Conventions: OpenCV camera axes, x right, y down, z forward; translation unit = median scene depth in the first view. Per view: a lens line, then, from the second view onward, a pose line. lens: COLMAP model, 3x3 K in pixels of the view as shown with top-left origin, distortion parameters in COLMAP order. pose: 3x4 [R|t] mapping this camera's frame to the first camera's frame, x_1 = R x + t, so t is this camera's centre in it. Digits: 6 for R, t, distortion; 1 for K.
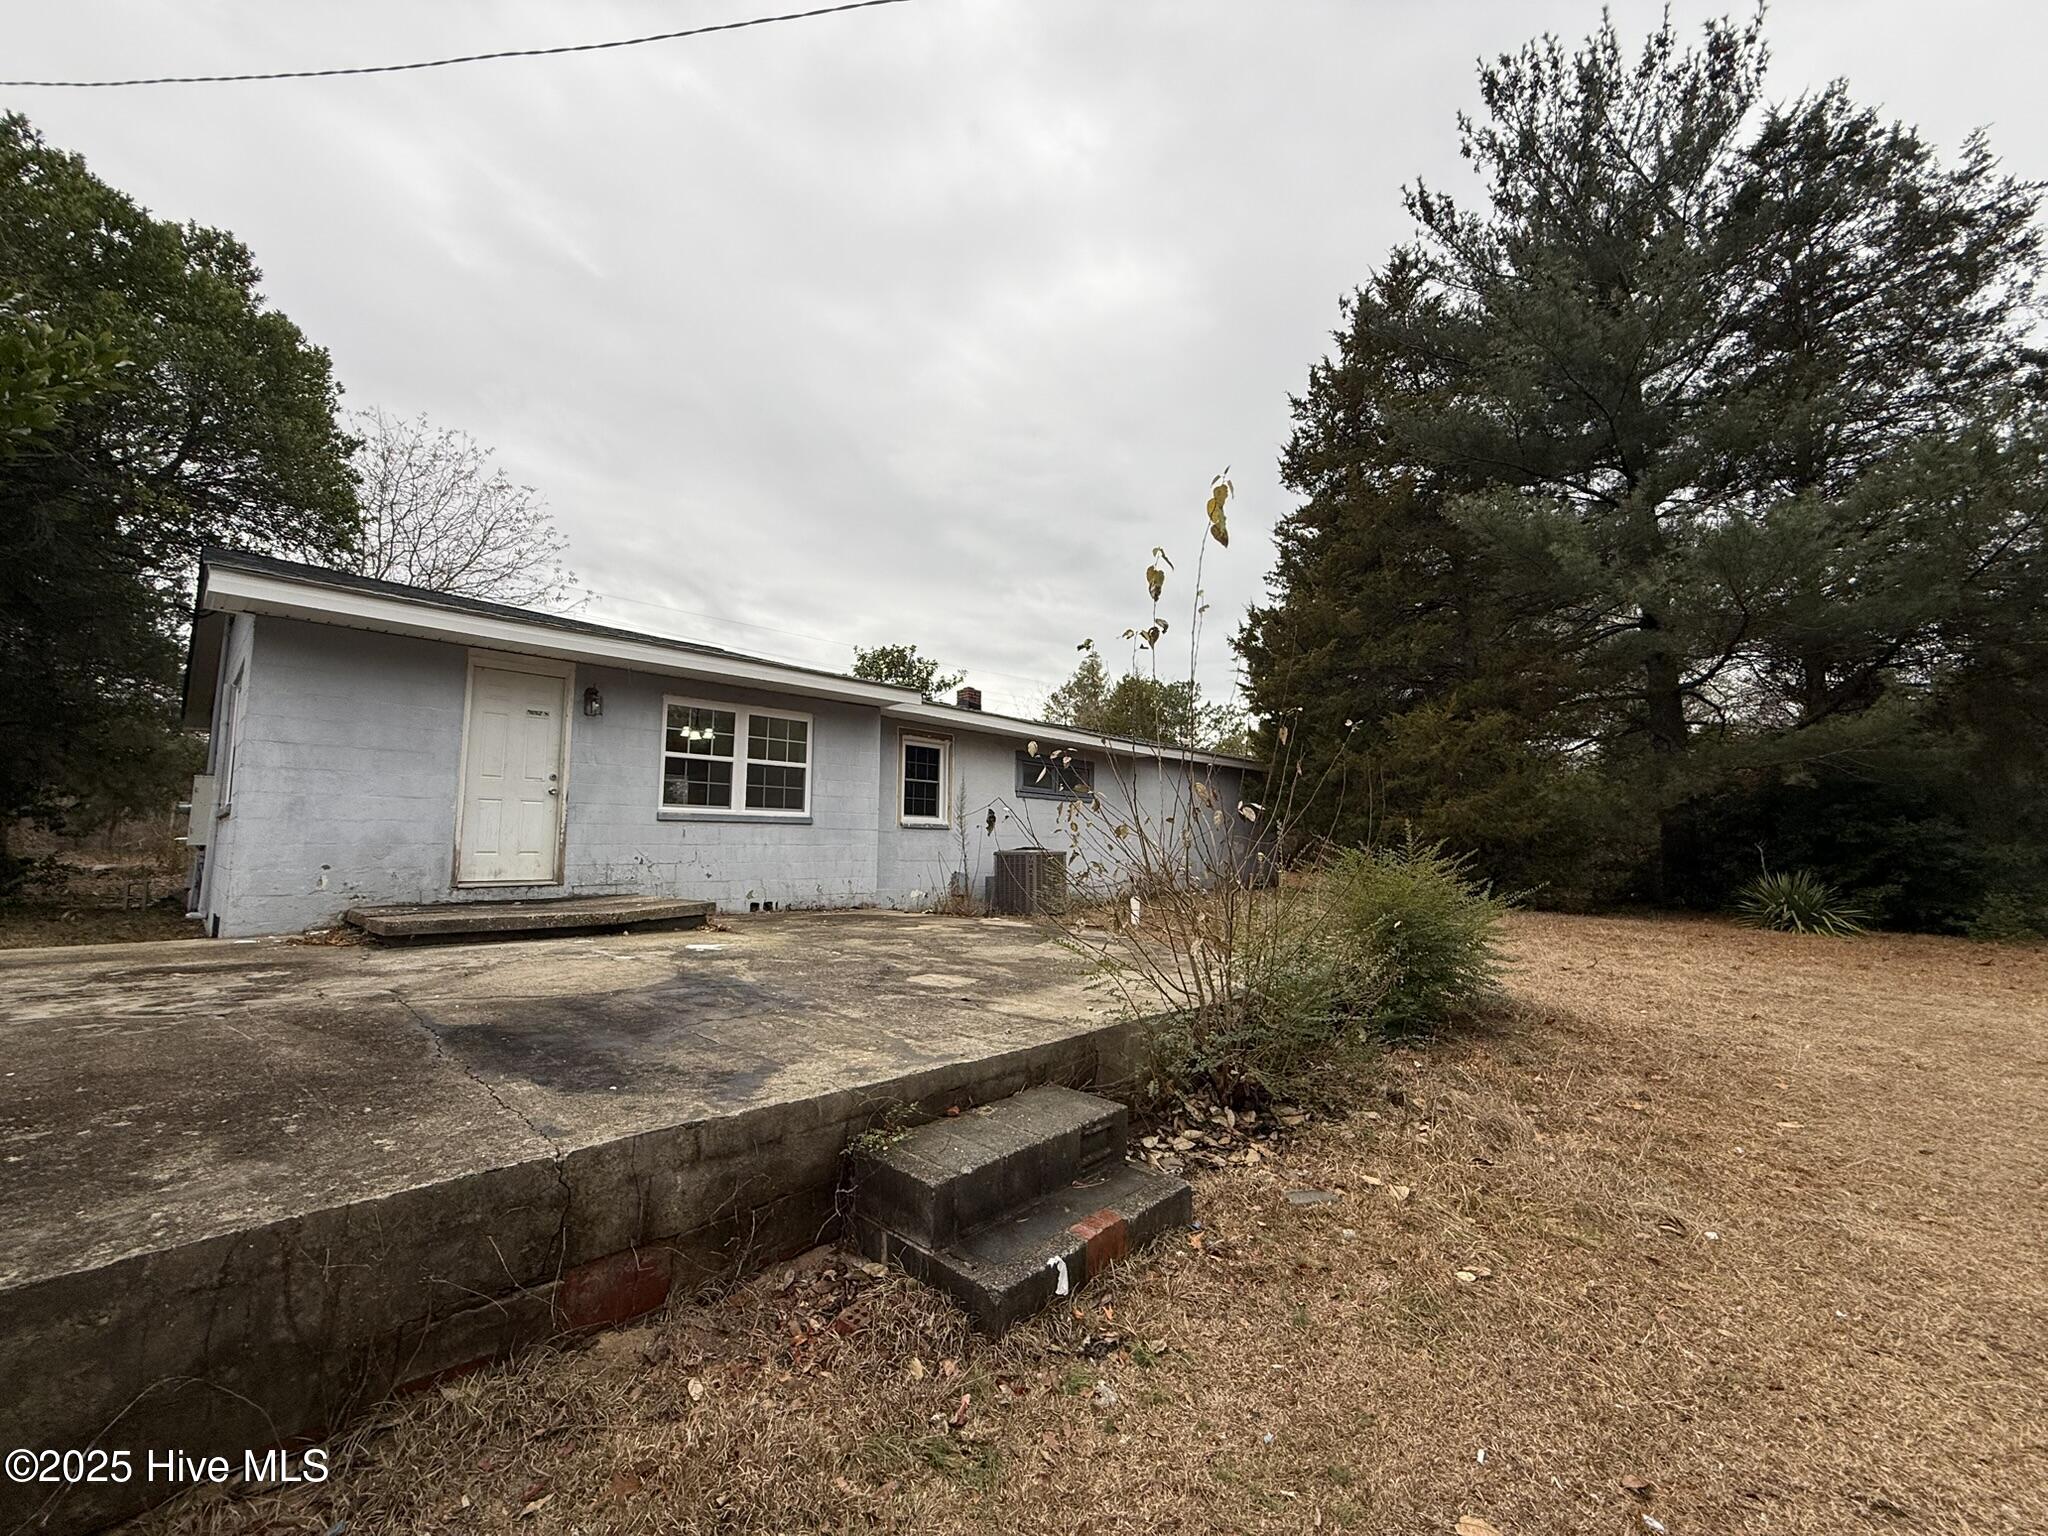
lens RADIAL K [[816.1, 0, 1024.0], [0, 816.1, 768.0], [0, 0, 1]] dist [-0.001524, 0.000196]
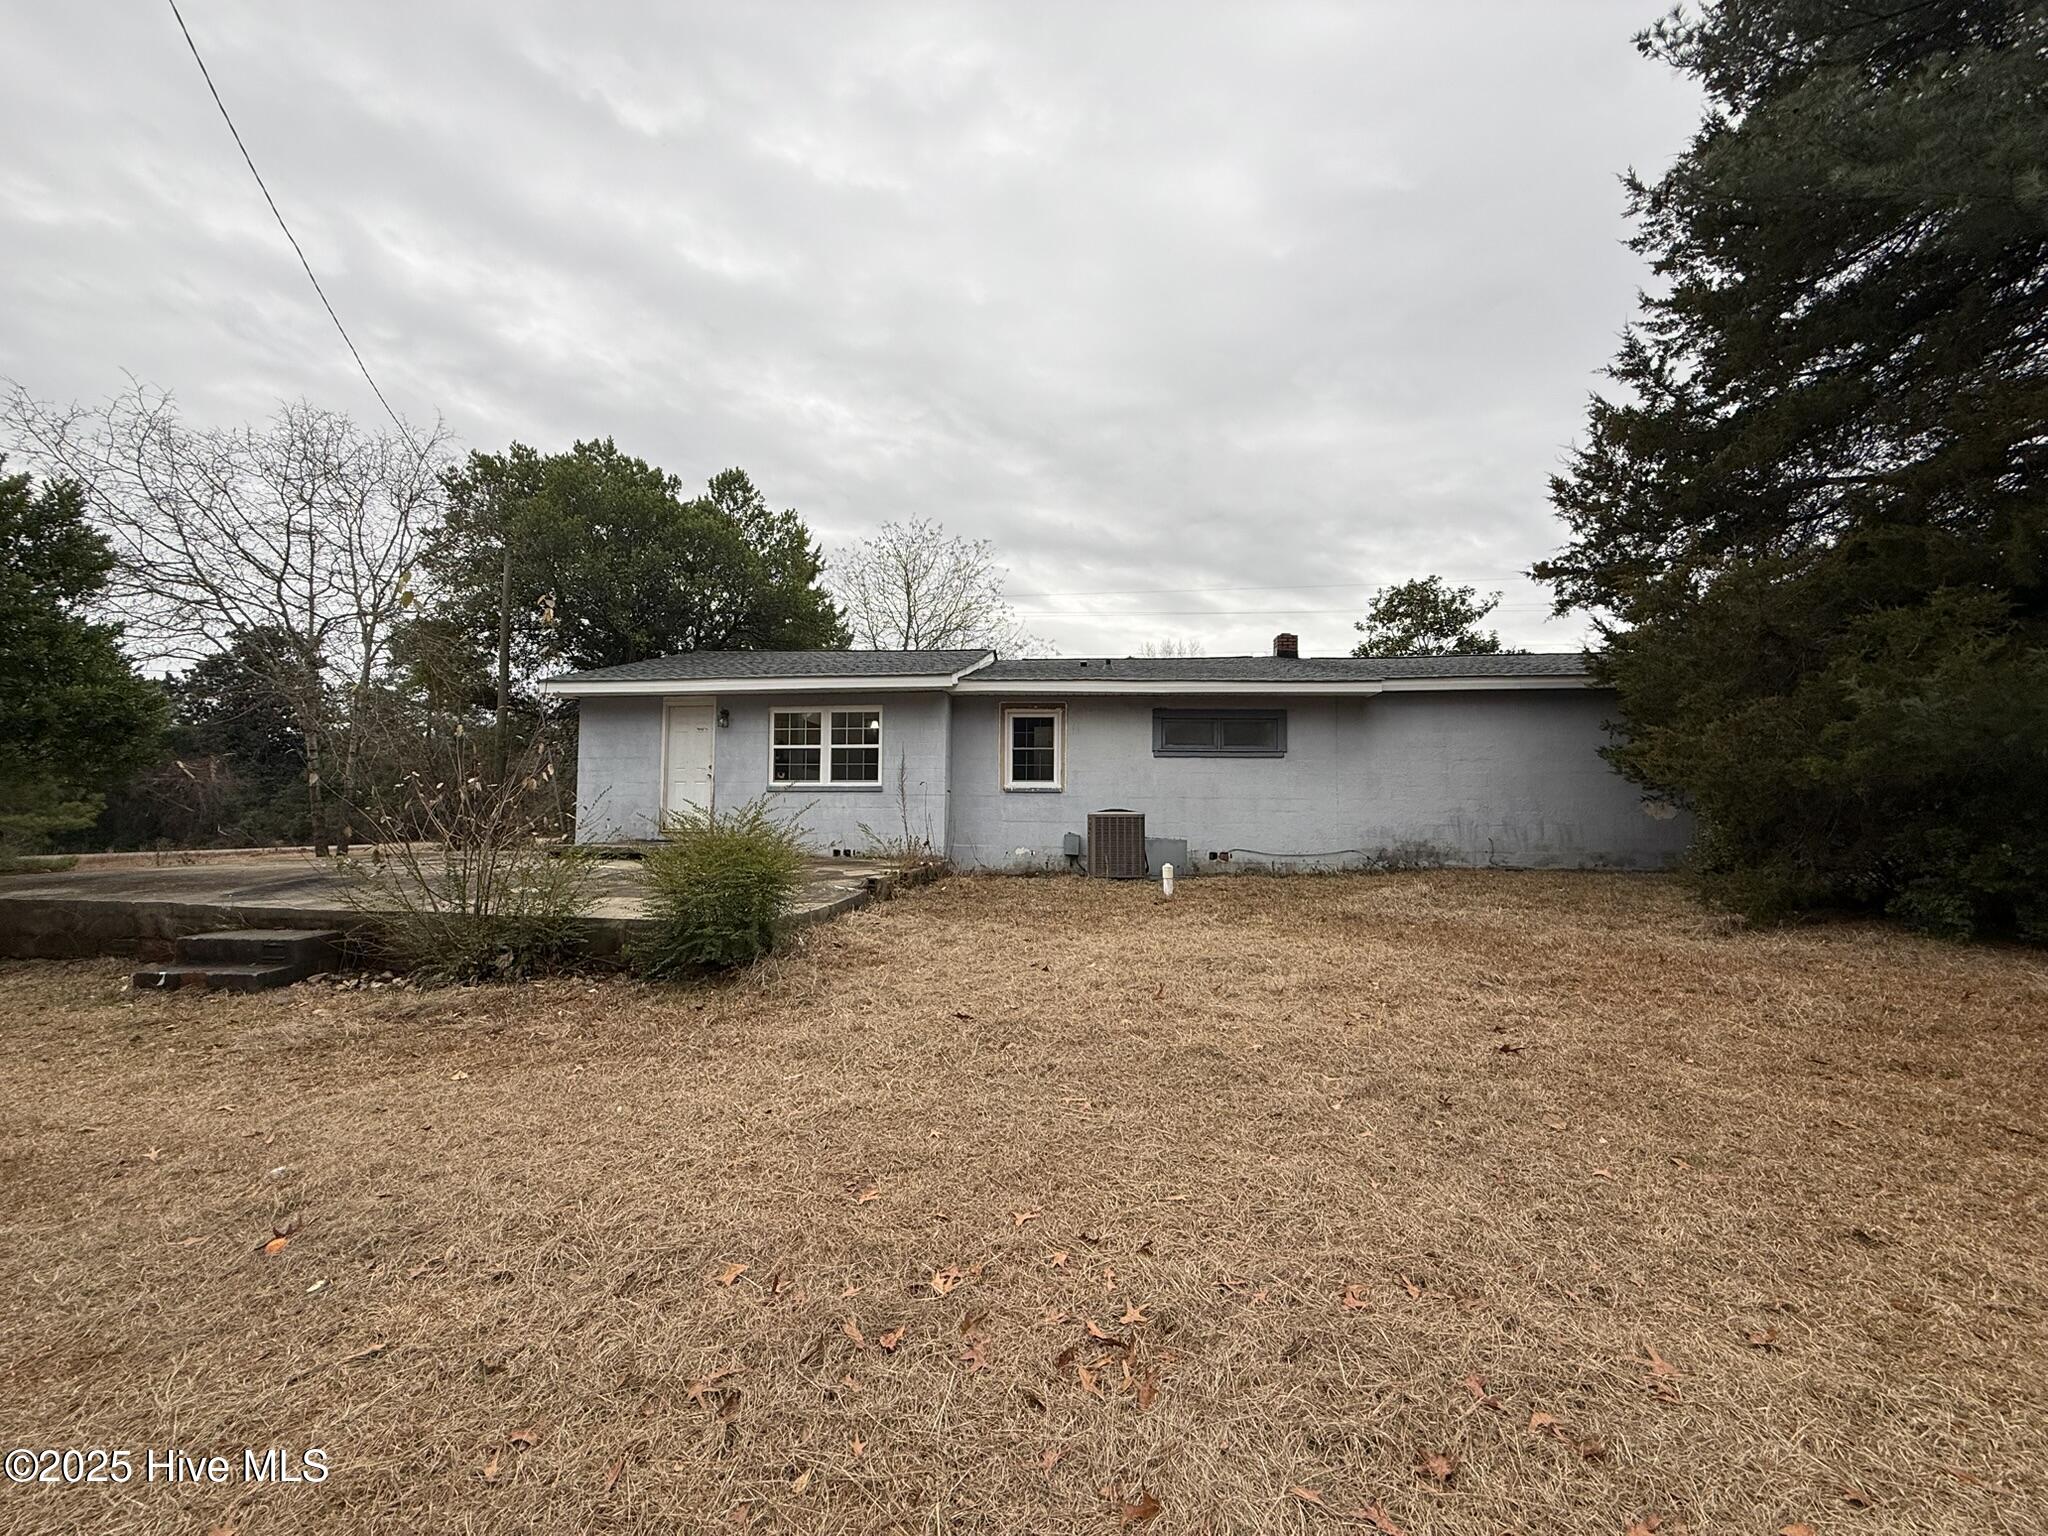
lens RADIAL K [[816.1, 0, 1024.0], [0, 816.1, 768.0], [0, 0, 1]] dist [-0.001524, 0.000196]
pose [[0.612125, -0.041479, -0.789672, 0.891161], [0.077240, 0.996984, 0.007506, 0.039751], [0.786980, -0.065589, 0.613483, 0.391683]]
